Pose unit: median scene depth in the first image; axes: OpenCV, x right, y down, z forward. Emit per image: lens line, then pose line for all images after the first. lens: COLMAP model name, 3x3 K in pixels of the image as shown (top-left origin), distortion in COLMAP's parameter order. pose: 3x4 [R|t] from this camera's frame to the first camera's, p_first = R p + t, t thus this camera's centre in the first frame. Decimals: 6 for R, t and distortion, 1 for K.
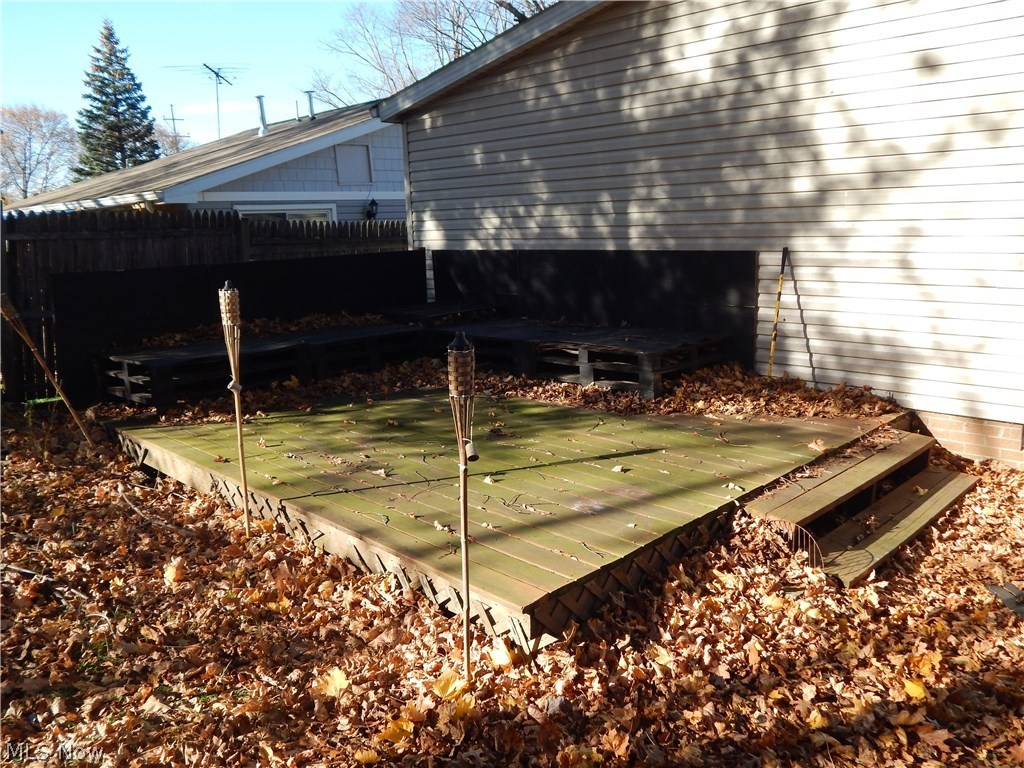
lens RADIAL K [[821.5, 0, 502.3], [0, 821.5, 384.7], [0, 0, 1]] dist [-0.010654, -0.008985]
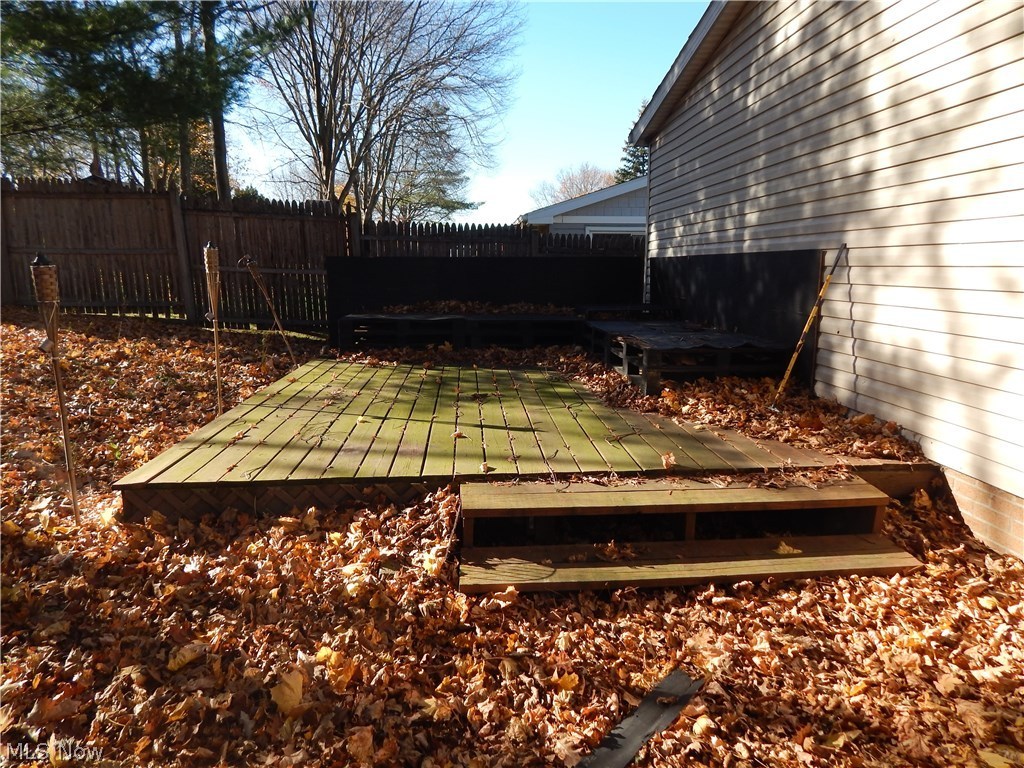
lens RADIAL K [[659.0, 0, 519.5], [0, 659.0, 381.5], [0, 0, 1]] dist [-0.001492, -0.010722]
pose [[0.772590, 0.139879, -0.619304, 0.522426], [-0.148119, 0.988223, 0.038423, -0.006492], [0.617385, 0.062045, 0.784210, 0.278506]]
